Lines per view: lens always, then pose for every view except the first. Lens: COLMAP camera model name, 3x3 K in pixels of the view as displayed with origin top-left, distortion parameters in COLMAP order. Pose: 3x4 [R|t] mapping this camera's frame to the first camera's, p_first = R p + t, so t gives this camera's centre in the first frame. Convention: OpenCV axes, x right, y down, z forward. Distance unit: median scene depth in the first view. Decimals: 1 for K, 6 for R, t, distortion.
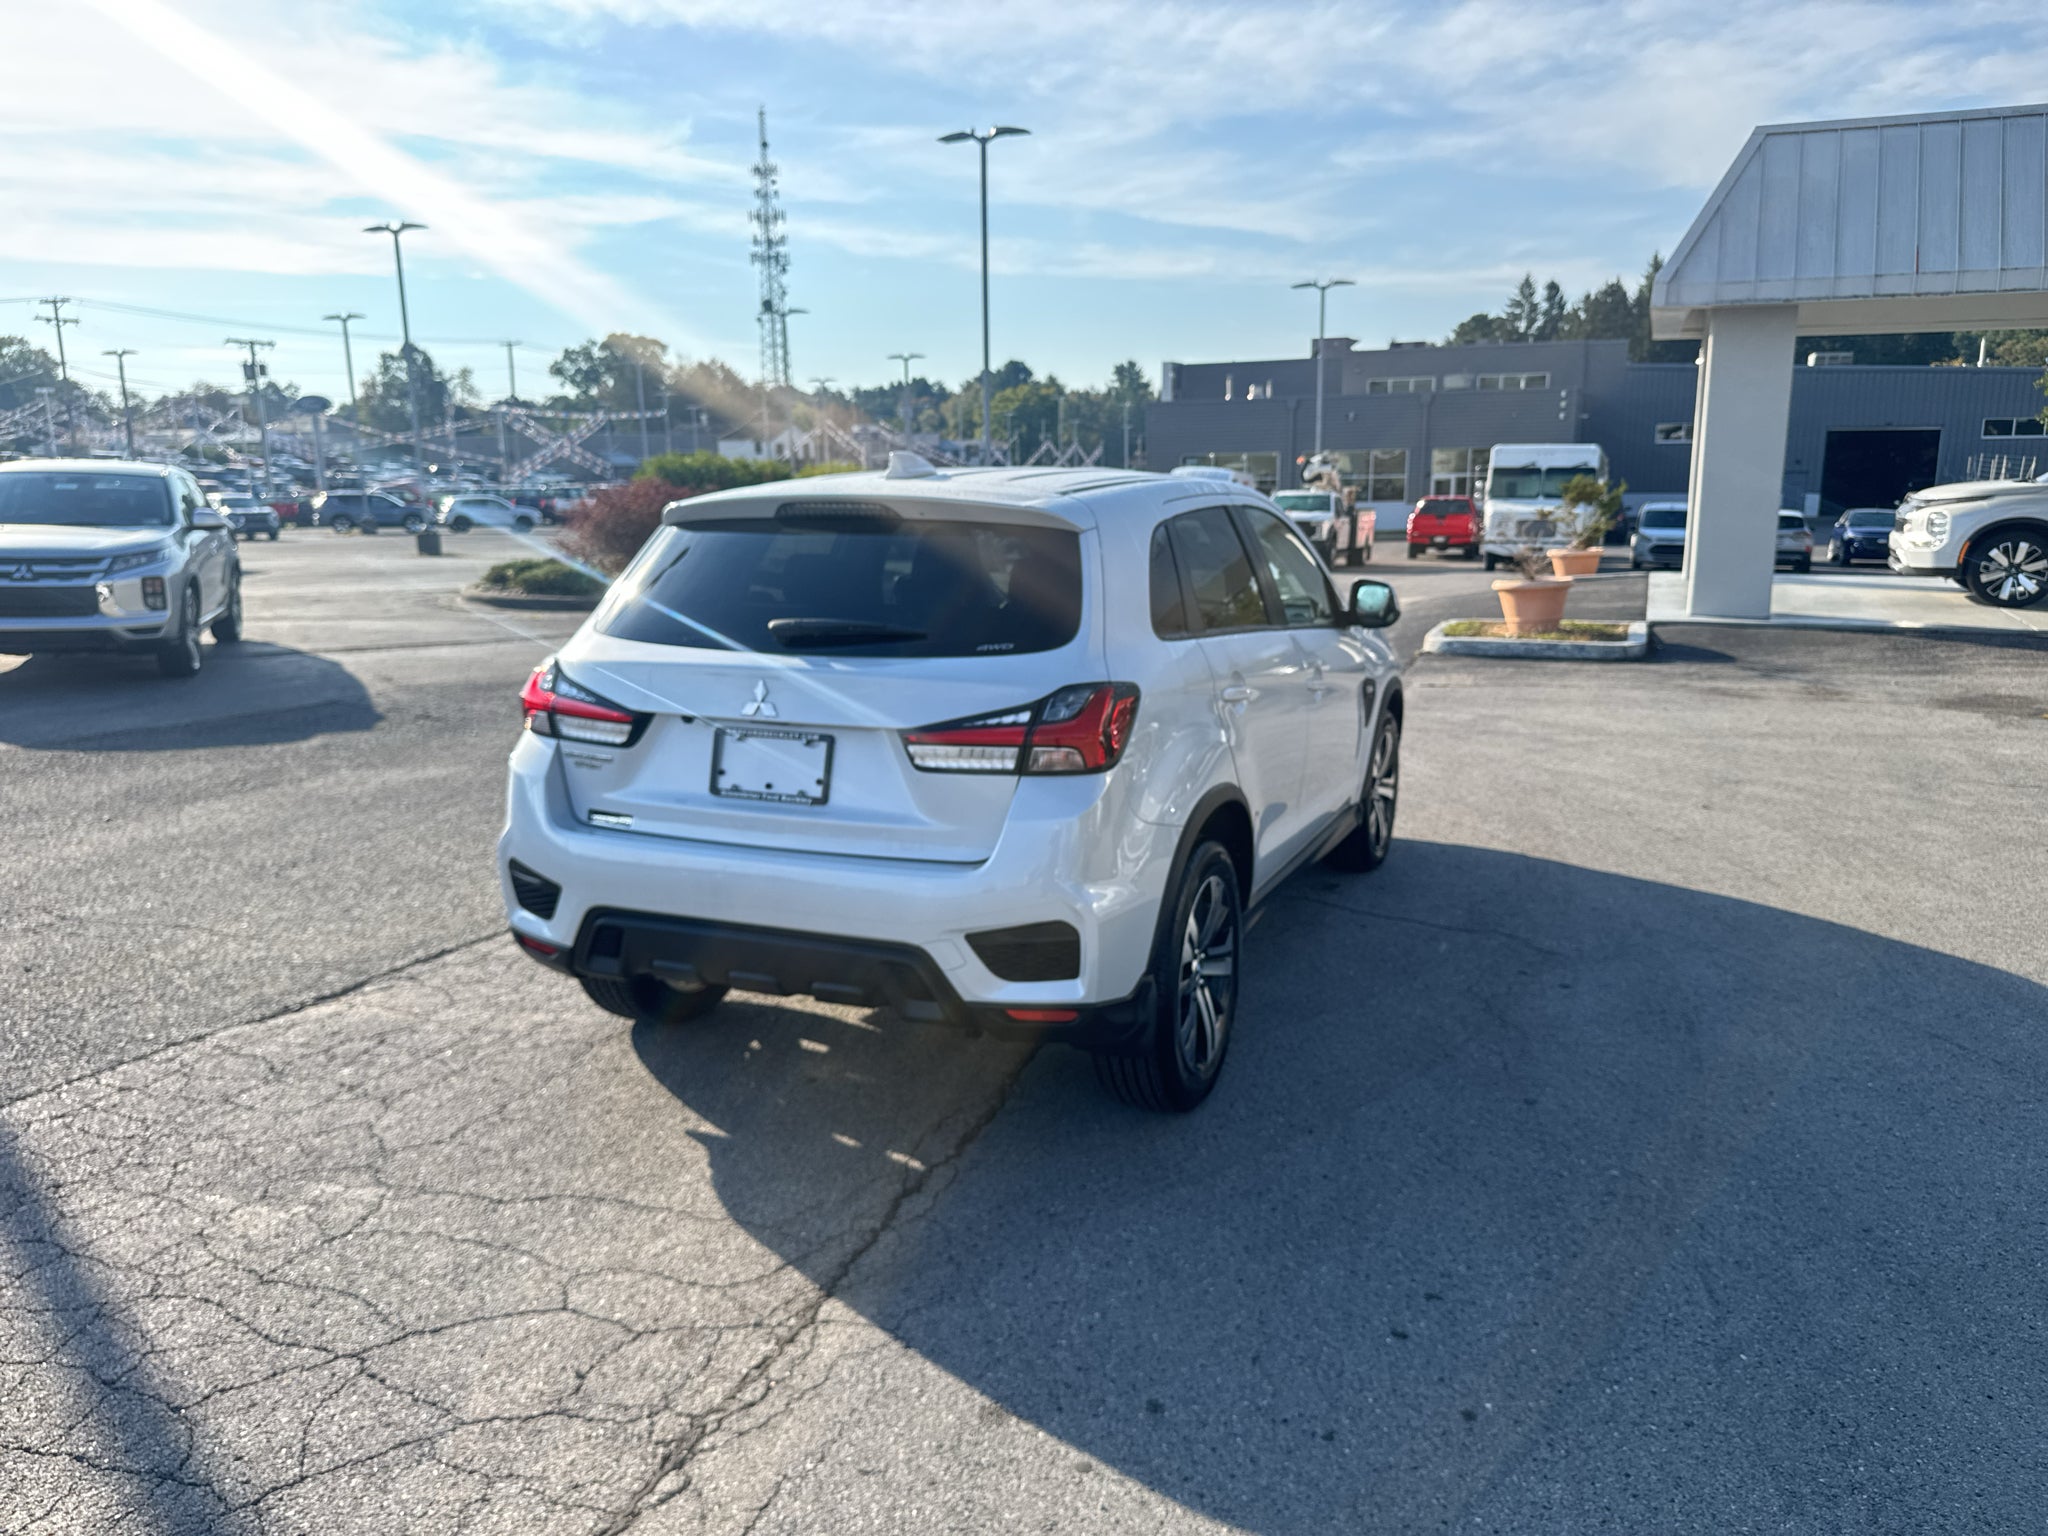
lens RADIAL K [[1447.9, 0, 1036.2], [0, 1447.9, 768.0], [0, 0, 1]] dist [0.024241, -0.039108]
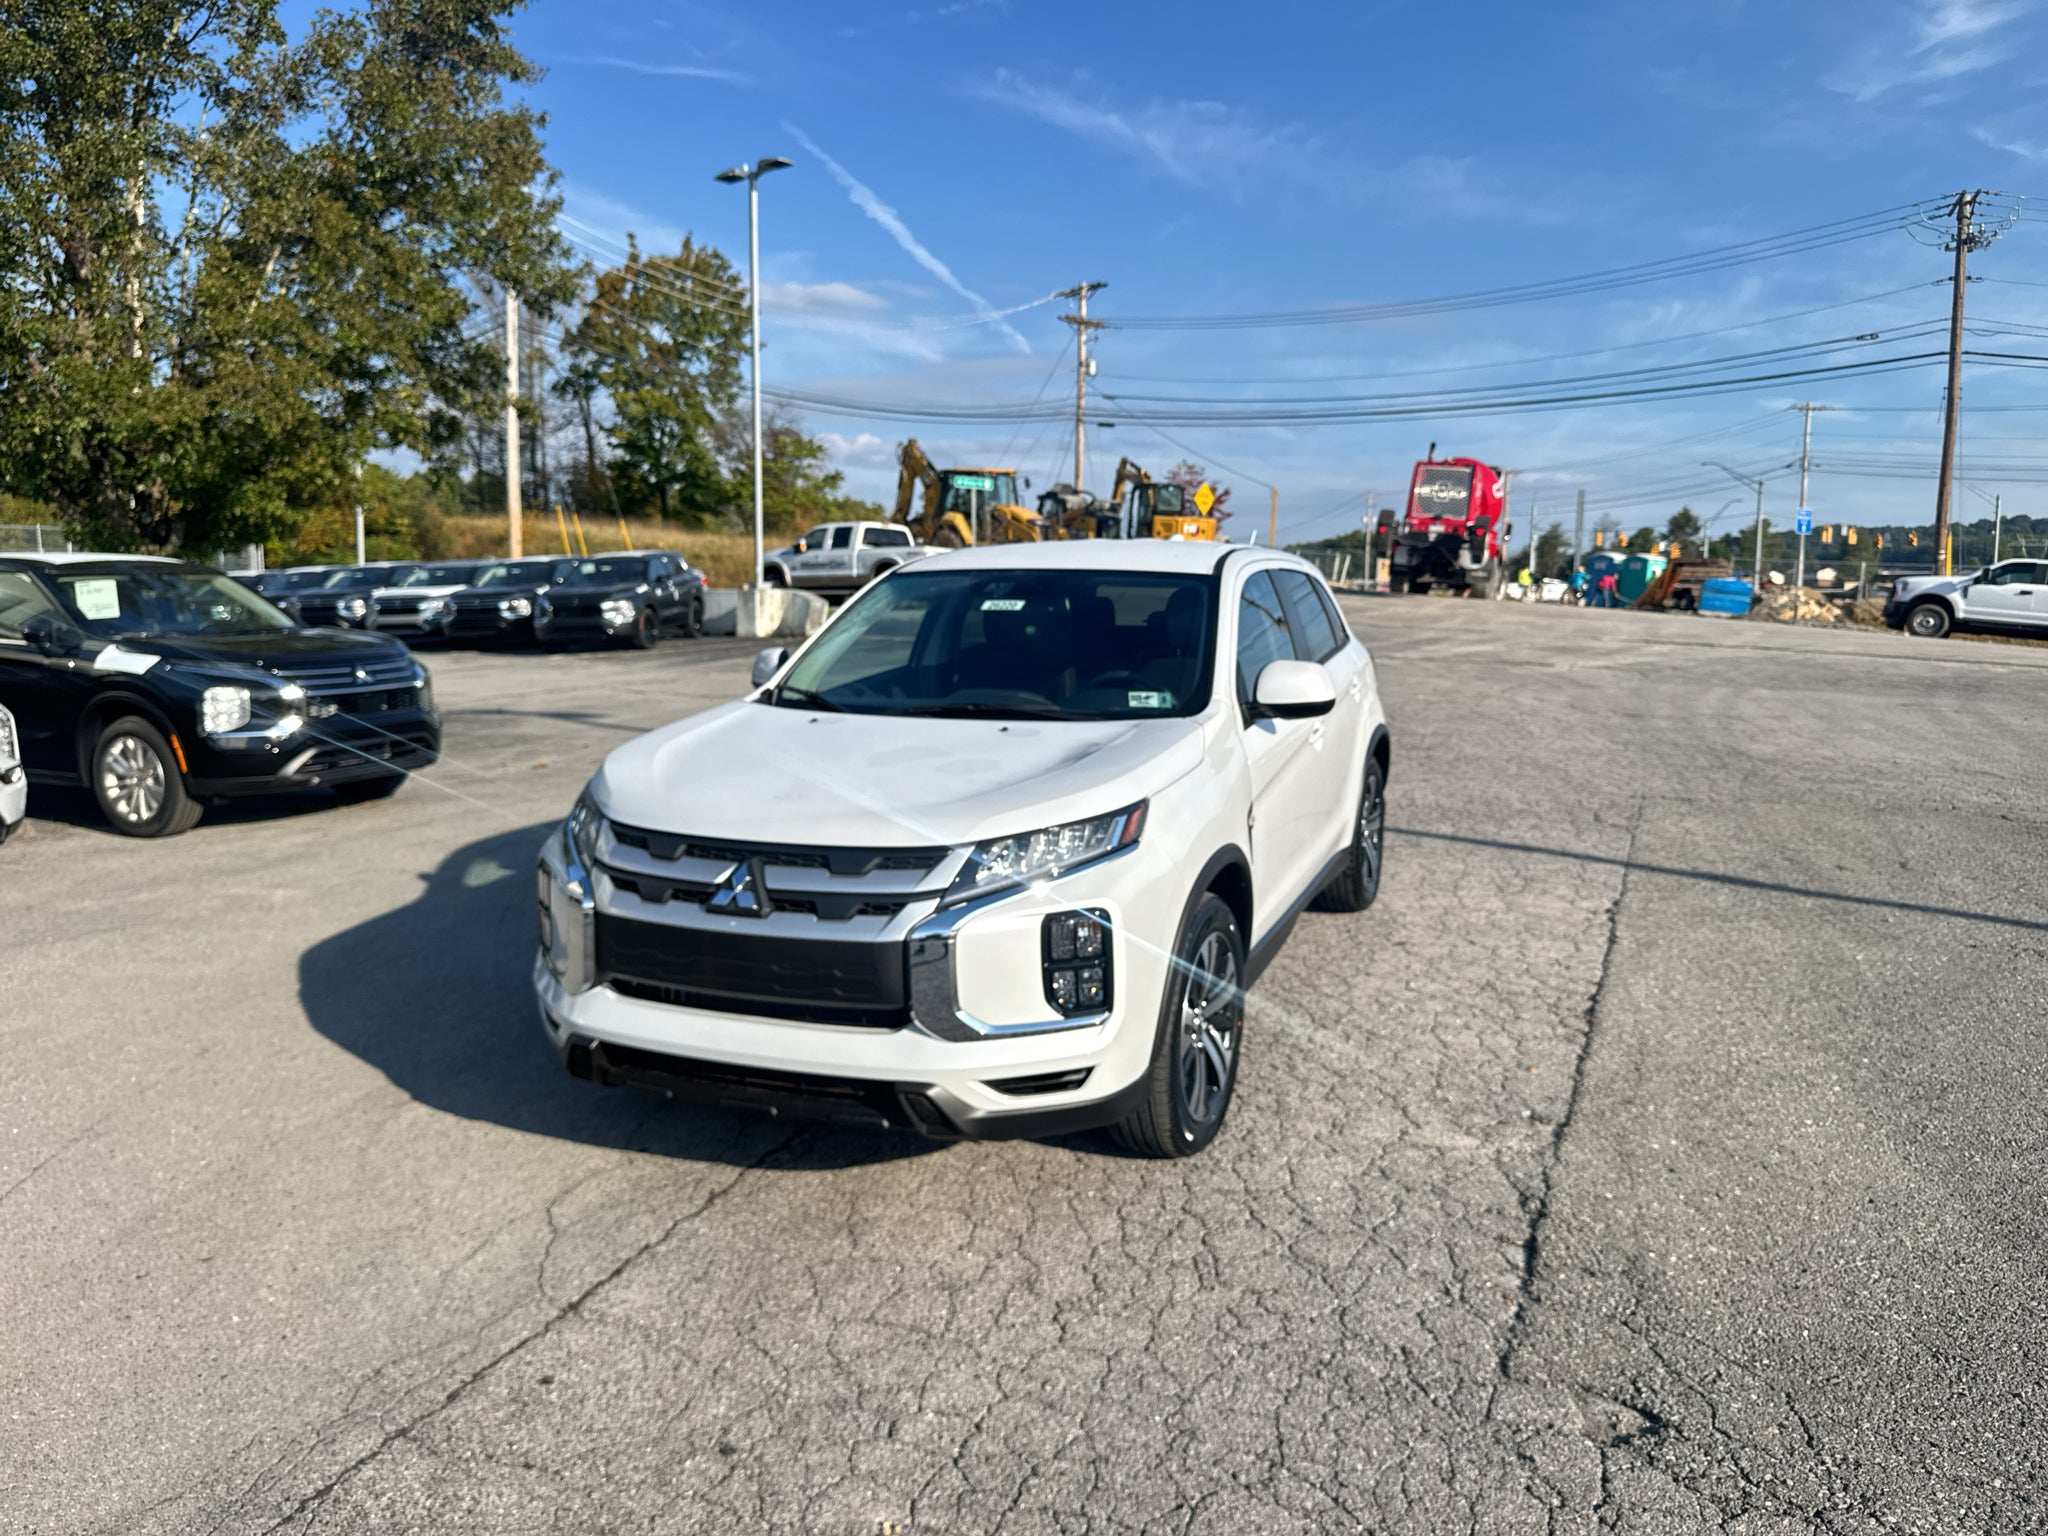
lens RADIAL K [[1447.9, 0, 1028.7], [0, 1447.9, 778.4], [0, 0, 1]] dist [0.024241, -0.039108]
pose [[-0.999989, 0.004551, 0.001371, 0.071790], [0.004748, 0.943243, 0.332070, -0.442512], [0.000218, 0.332073, -0.943254, 2.333525]]
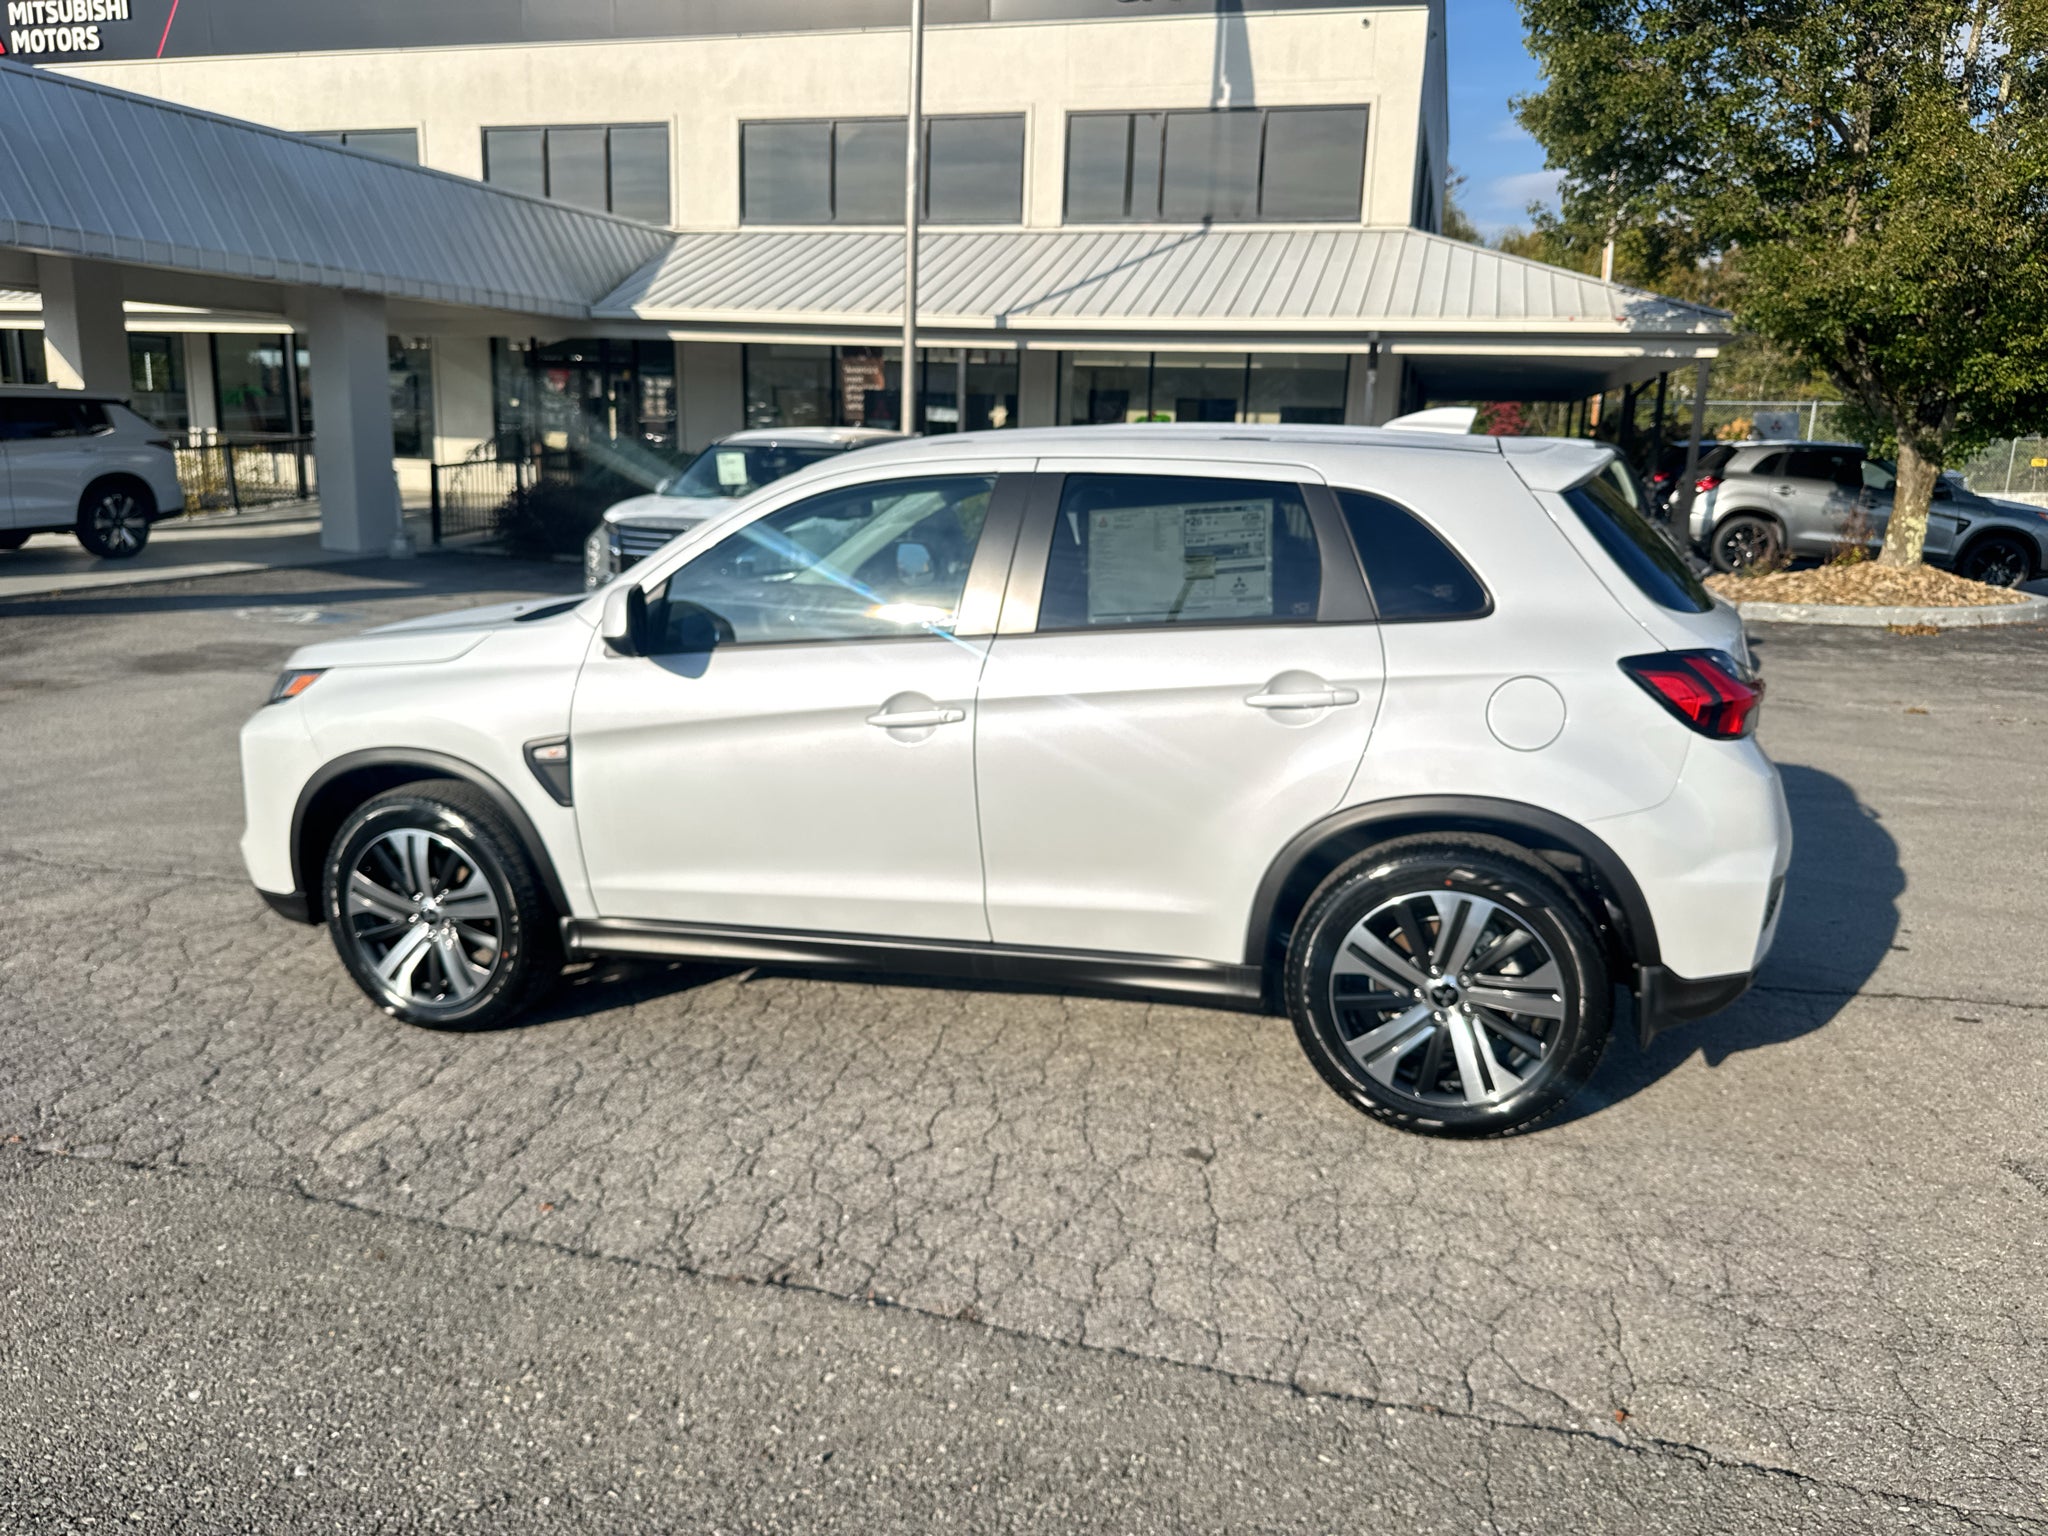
lens RADIAL K [[1447.9, 0, 1032.2], [0, 1447.9, 760.8], [0, 0, 1]] dist [0.024241, -0.039108]
pose [[-0.110397, -0.210977, 0.971237, -0.939943], [0.187656, 0.955209, 0.228826, -0.236446], [-0.976011, 0.207520, -0.065861, 1.219916]]
